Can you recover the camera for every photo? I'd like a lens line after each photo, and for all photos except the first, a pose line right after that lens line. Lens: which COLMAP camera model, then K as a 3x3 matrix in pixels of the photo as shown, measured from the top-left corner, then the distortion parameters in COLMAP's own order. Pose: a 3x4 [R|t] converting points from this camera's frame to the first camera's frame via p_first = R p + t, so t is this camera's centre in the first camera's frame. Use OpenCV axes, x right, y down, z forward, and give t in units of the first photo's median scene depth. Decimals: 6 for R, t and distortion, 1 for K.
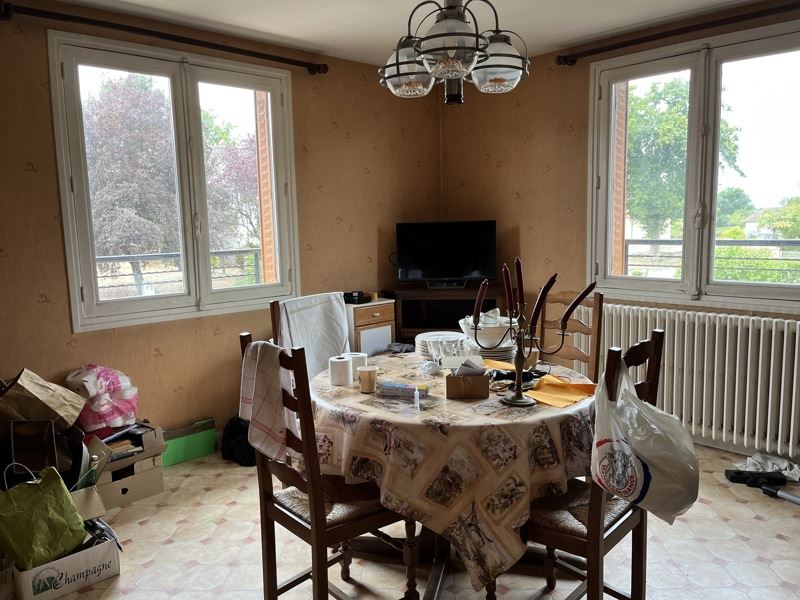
lens RADIAL K [[626.0, 0, 400.0], [0, 626.0, 300.0], [0, 0, 1]] dist [0.071856, 0.000457]
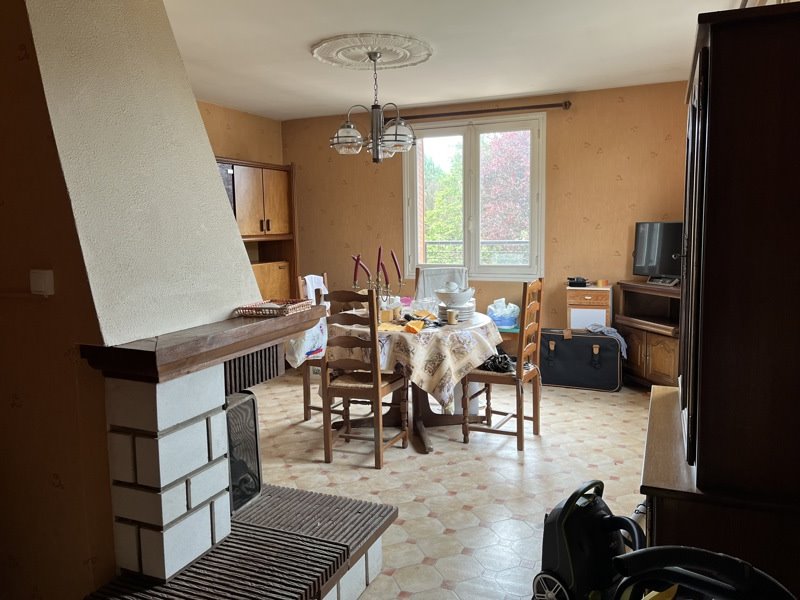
lens RADIAL K [[619.6, 0, 399.6], [0, 619.6, 282.9], [0, 0, 1]] dist [0.072483, -0.072817]
pose [[0.395611, 0.101642, -0.912776, 0.974858], [-0.110229, 0.991928, 0.062681, -0.044447], [0.911779, 0.075817, 0.403621, 0.195300]]
